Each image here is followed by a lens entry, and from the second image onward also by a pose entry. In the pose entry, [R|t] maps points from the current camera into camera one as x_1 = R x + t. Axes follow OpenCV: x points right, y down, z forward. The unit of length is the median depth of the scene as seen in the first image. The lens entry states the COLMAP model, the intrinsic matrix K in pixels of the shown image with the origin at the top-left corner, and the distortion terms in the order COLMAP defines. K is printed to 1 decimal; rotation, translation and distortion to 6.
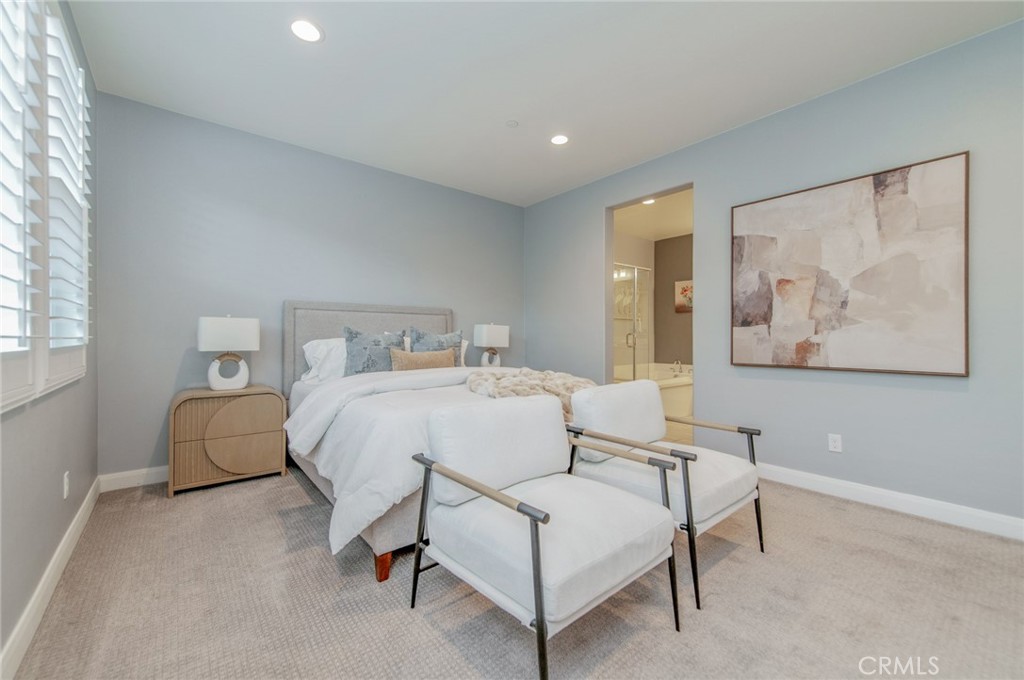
lens RADIAL K [[400.7, 0, 517.6], [0, 400.7, 339.5], [0, 0, 1]] dist [0.014445, -0.003782]
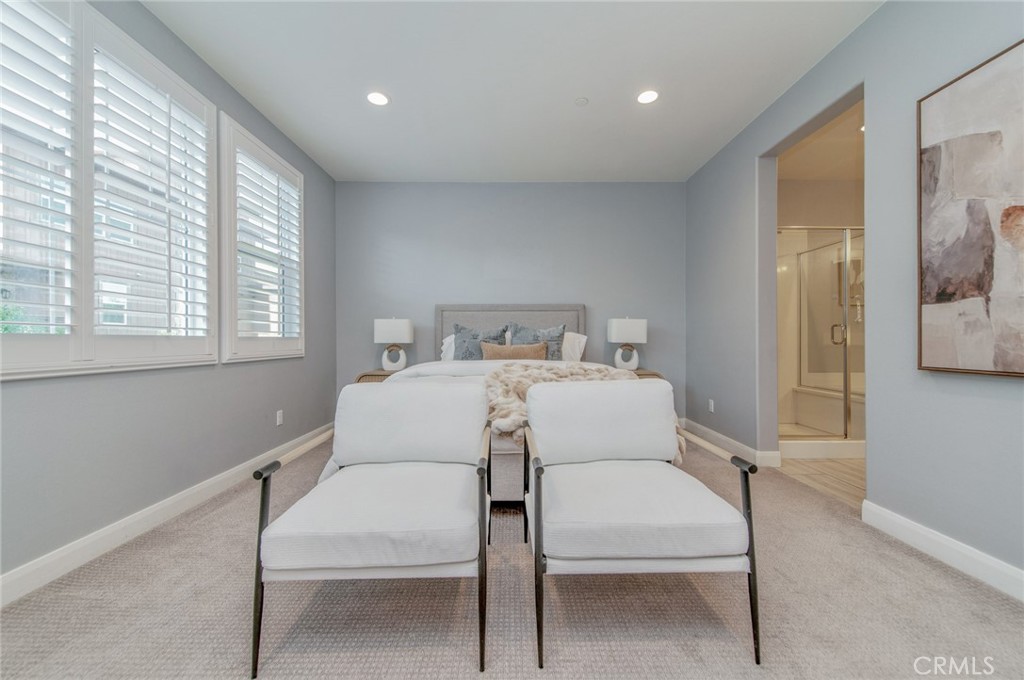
lens RADIAL K [[400.7, 0, 518.8], [0, 400.7, 338.0], [0, 0, 1]] dist [0.014445, -0.003782]
pose [[0.780925, -0.006396, -0.624592, 0.453325], [0.000533, 0.999954, -0.009572, 0.022747], [0.624624, 0.007142, 0.780893, 0.179770]]
